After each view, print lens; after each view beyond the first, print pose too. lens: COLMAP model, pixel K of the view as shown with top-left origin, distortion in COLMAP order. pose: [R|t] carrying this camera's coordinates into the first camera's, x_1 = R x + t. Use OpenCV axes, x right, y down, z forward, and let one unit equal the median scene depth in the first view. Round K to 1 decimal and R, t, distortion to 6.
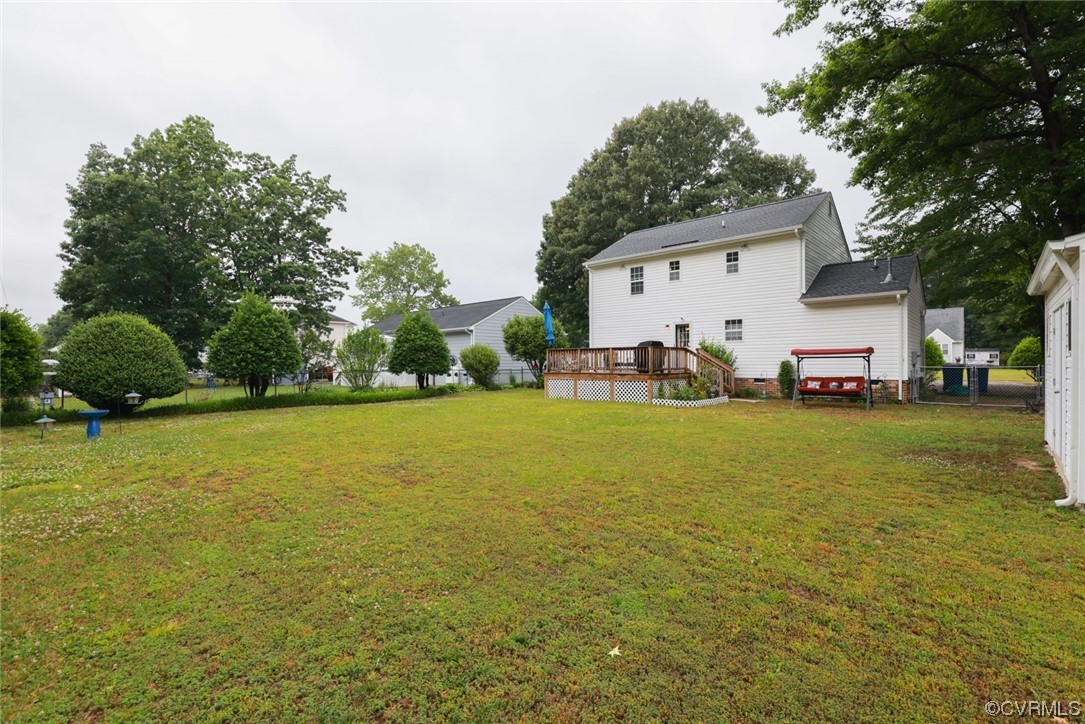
lens RADIAL K [[495.4, 0, 546.9], [0, 495.4, 362.4], [0, 0, 1]] dist [-0.032229, 0.005489]
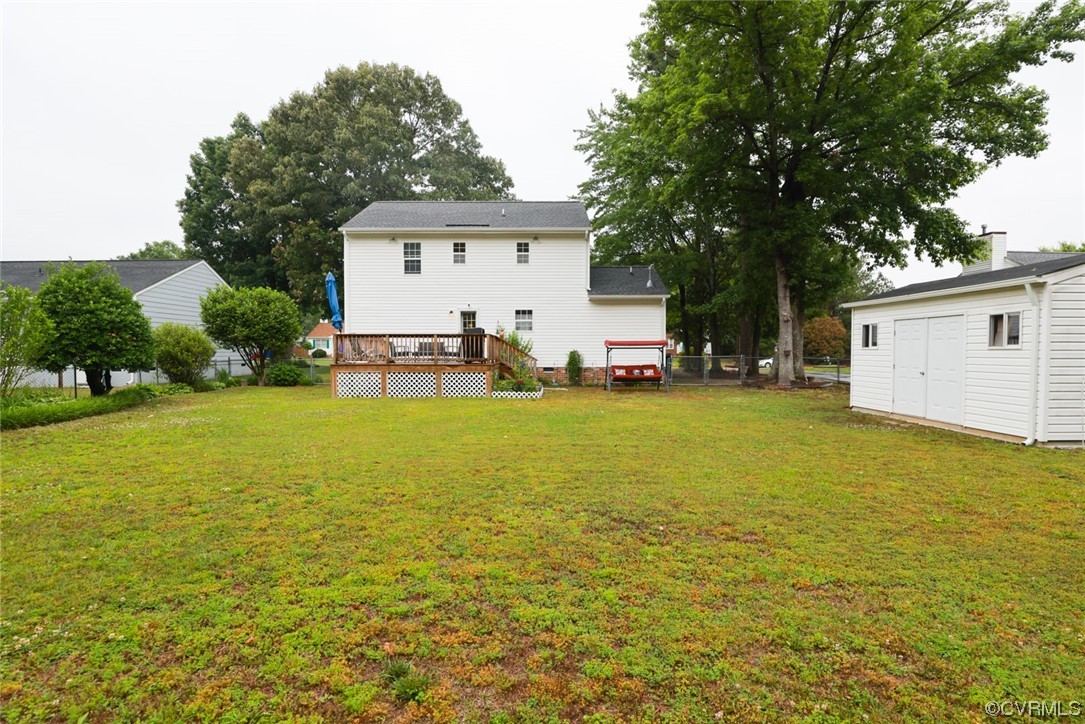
lens RADIAL K [[495.4, 0, 543.1], [0, 495.4, 359.5], [0, 0, 1]] dist [-0.032229, 0.005489]
pose [[0.731820, -0.005868, 0.681473, -0.264584], [-0.004317, 0.999903, 0.013245, 0.001451], [-0.681485, -0.012635, 0.731723, 0.213768]]
